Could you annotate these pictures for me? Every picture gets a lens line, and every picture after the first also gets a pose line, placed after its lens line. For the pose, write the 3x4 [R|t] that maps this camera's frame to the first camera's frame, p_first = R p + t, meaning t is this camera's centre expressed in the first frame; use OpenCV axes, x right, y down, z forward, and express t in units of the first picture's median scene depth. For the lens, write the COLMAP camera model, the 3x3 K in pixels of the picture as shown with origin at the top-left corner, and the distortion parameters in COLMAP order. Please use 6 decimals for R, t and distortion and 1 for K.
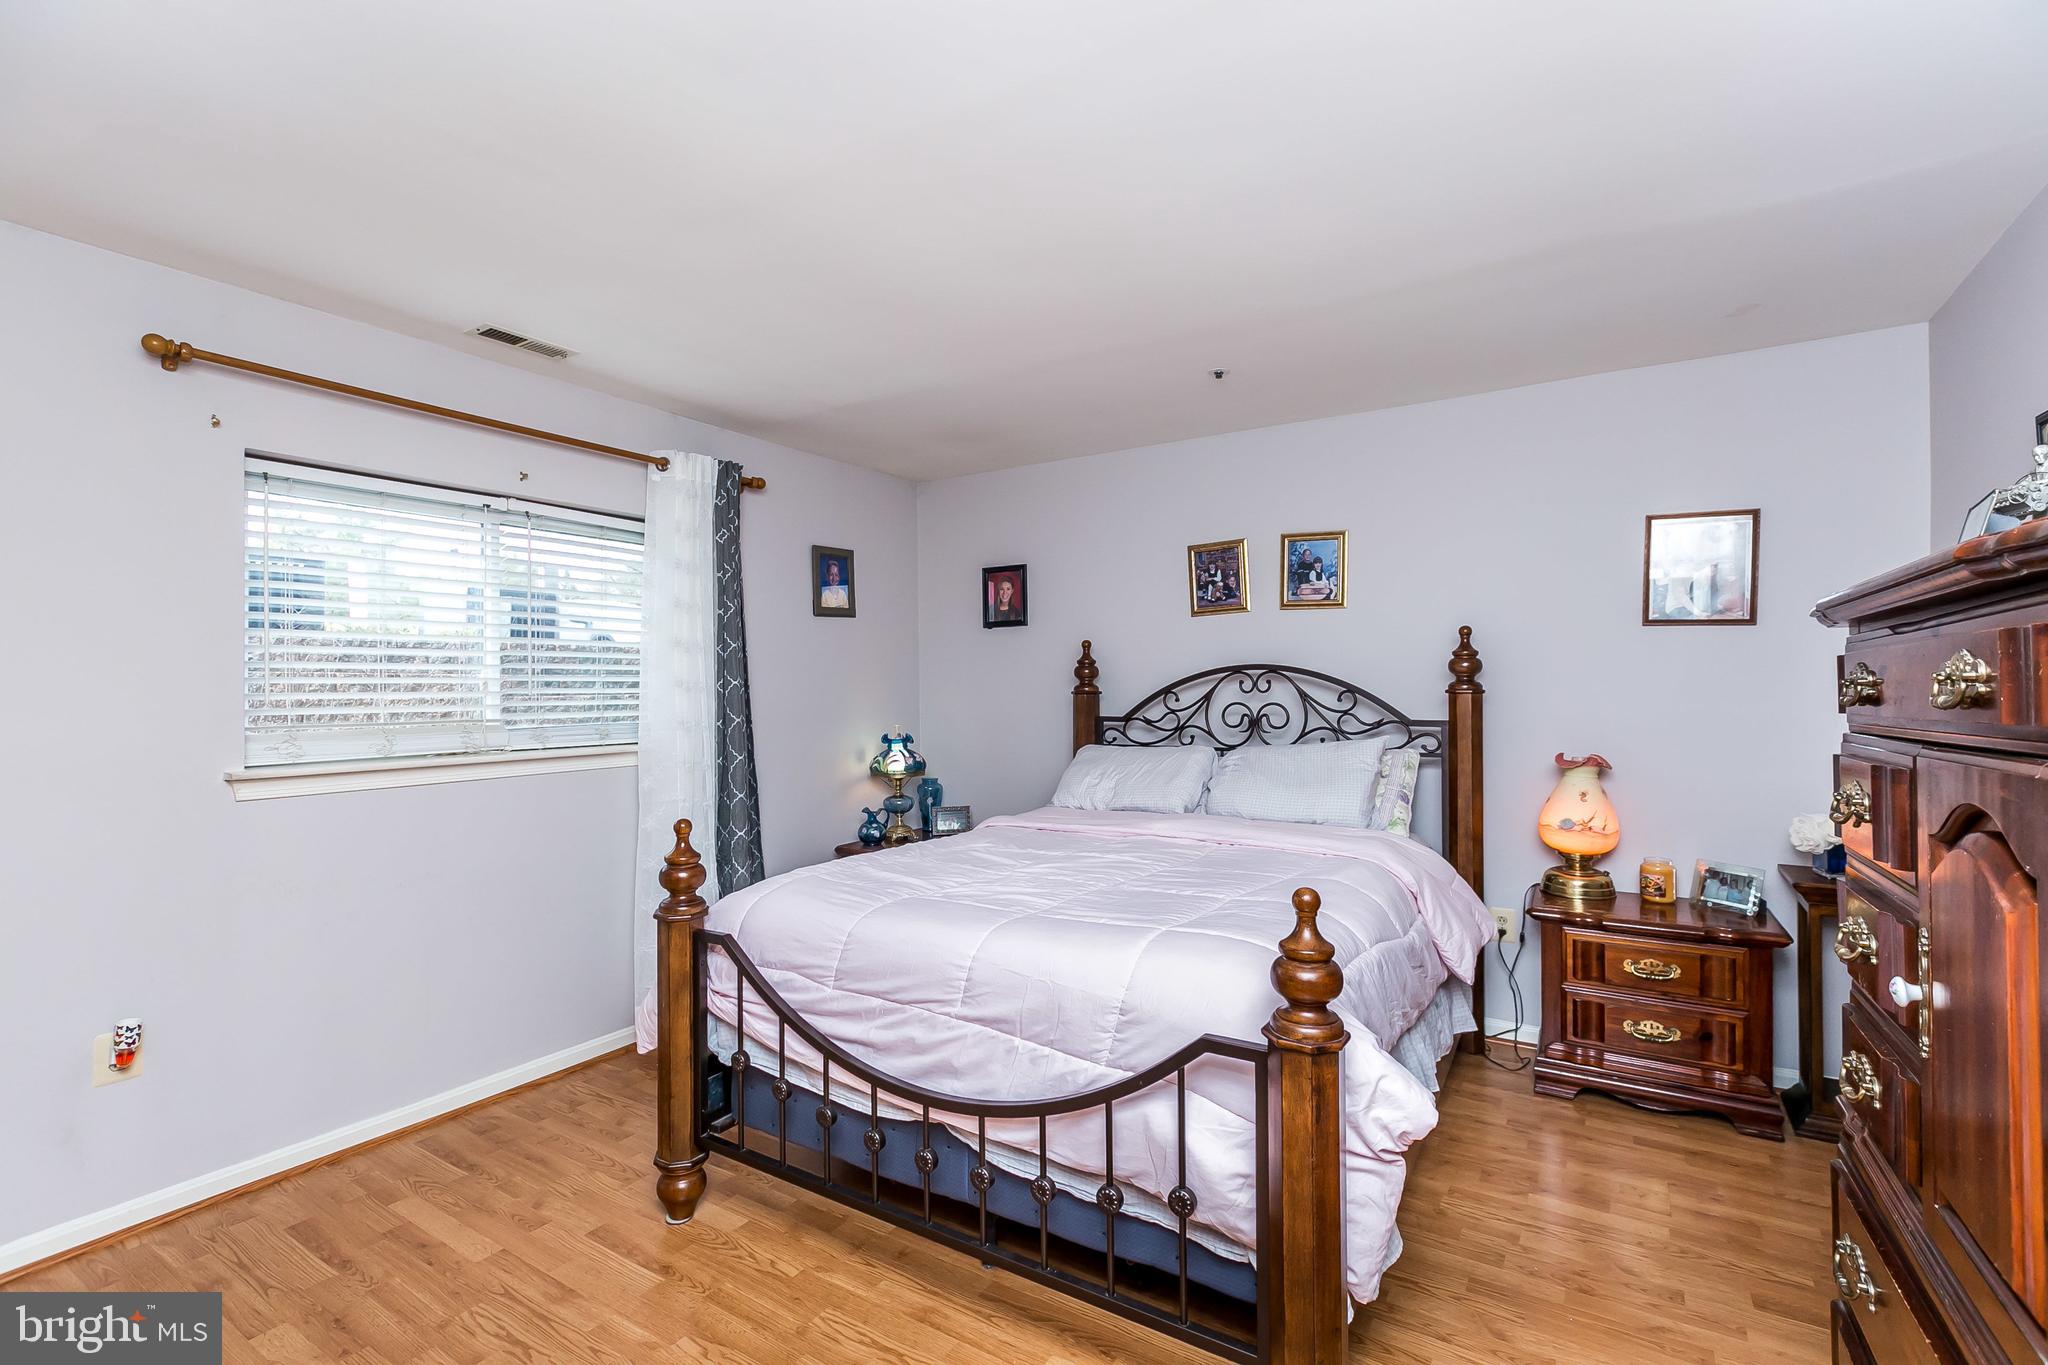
lens RADIAL K [[928.2, 0, 1032.9], [0, 928.2, 654.7], [0, 0, 1]] dist [0.001129, 0.000038]
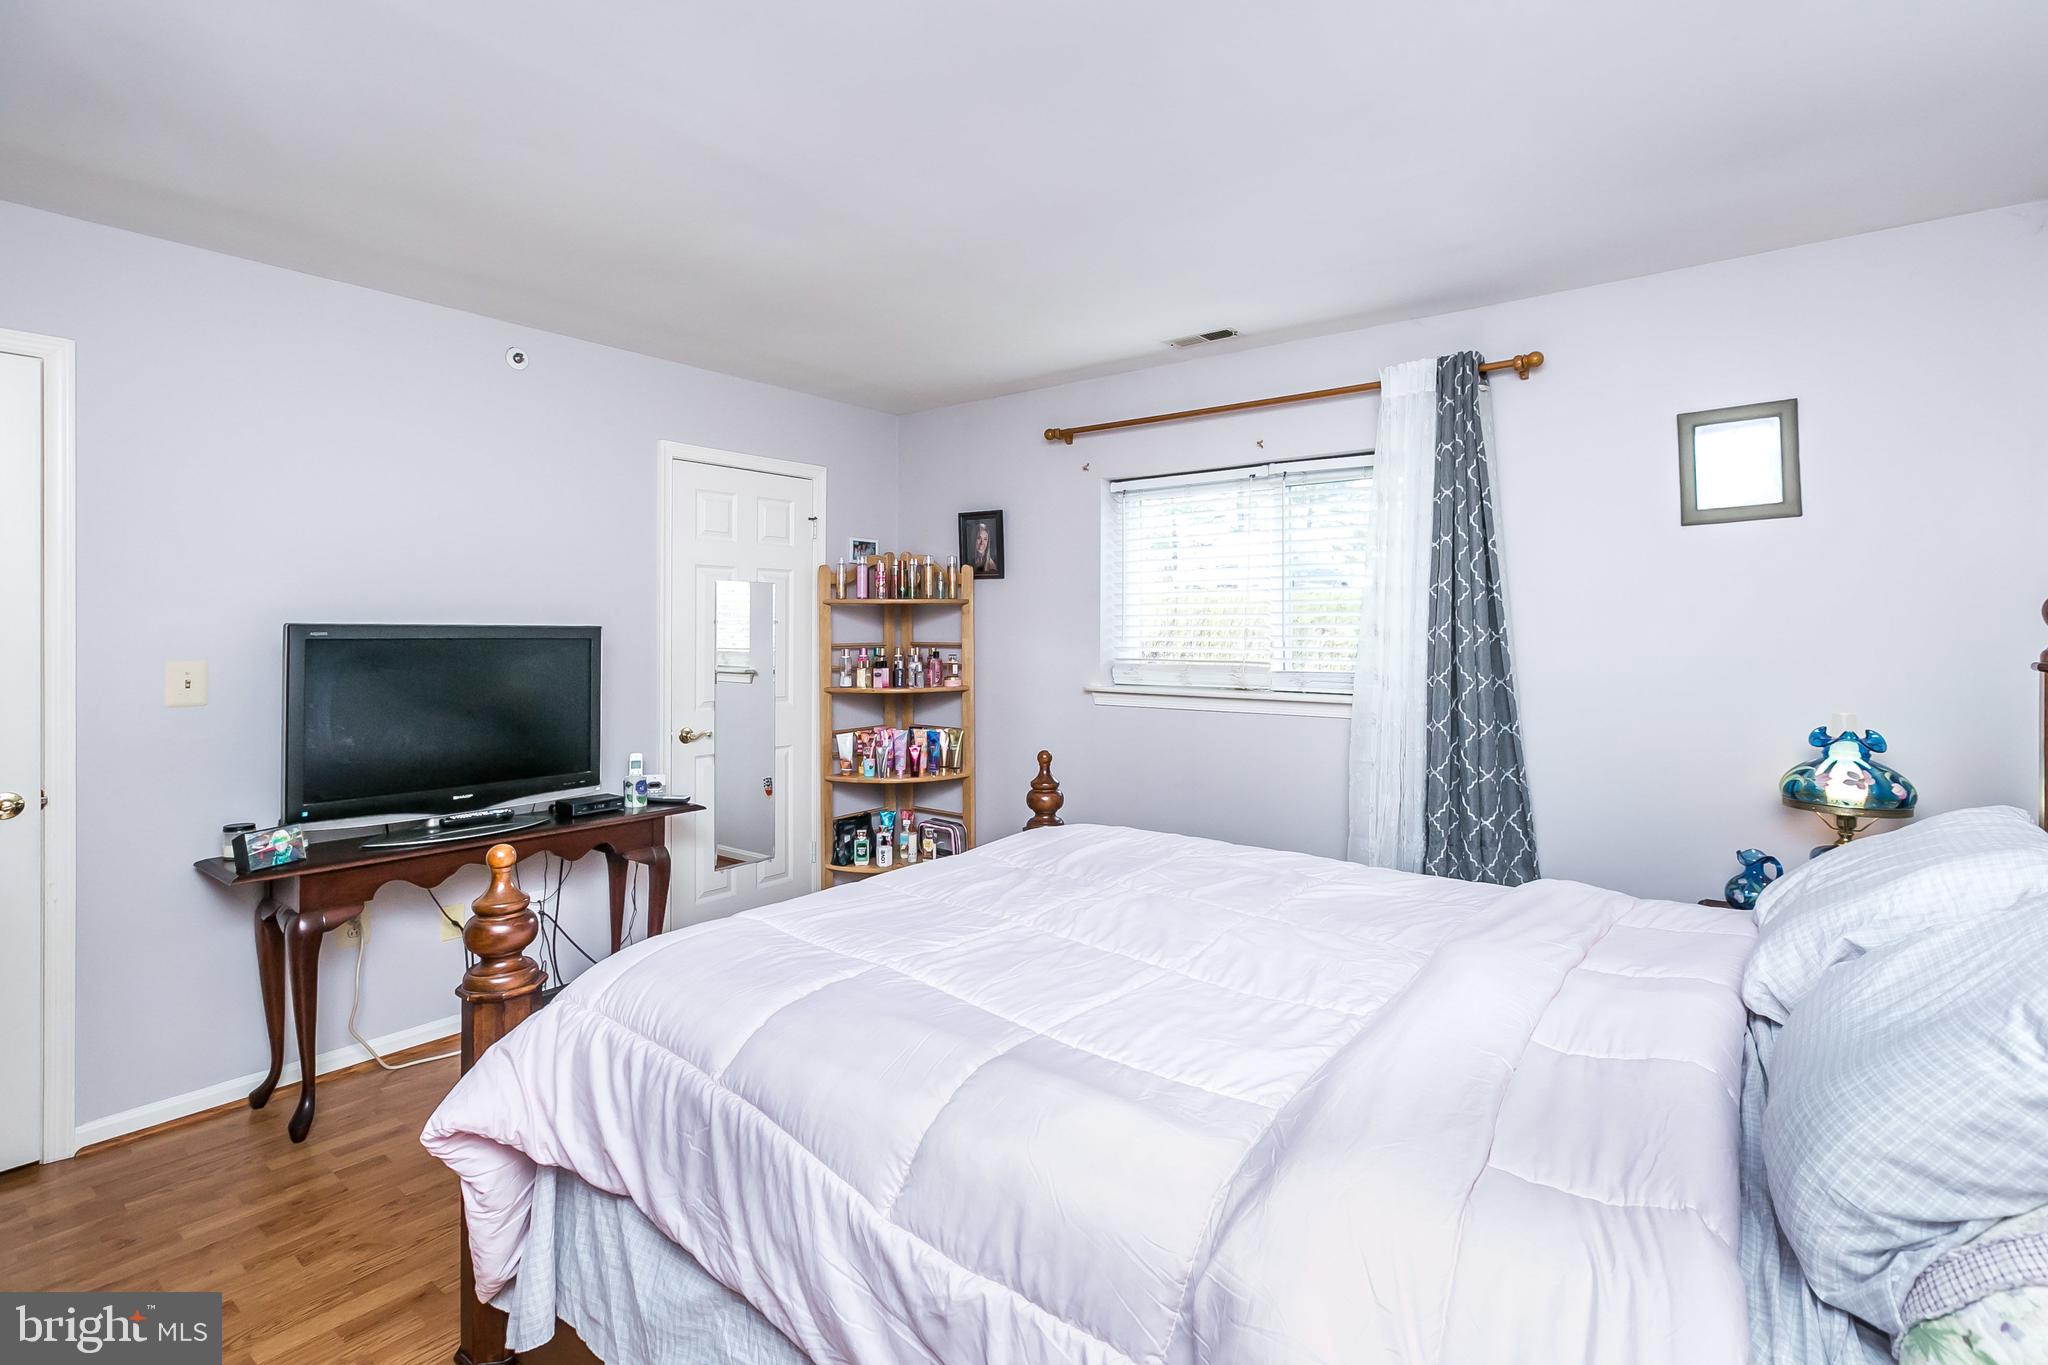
lens RADIAL K [[959.8, 0, 1027.3], [0, 959.8, 640.5], [0, 0, 1]] dist [-0.002557, -0.000239]
pose [[-0.096551, 0.021719, -0.995091, 0.580850], [0.035373, 0.999205, 0.018377, 0.010348], [0.994699, -0.033425, -0.097243, 0.775466]]
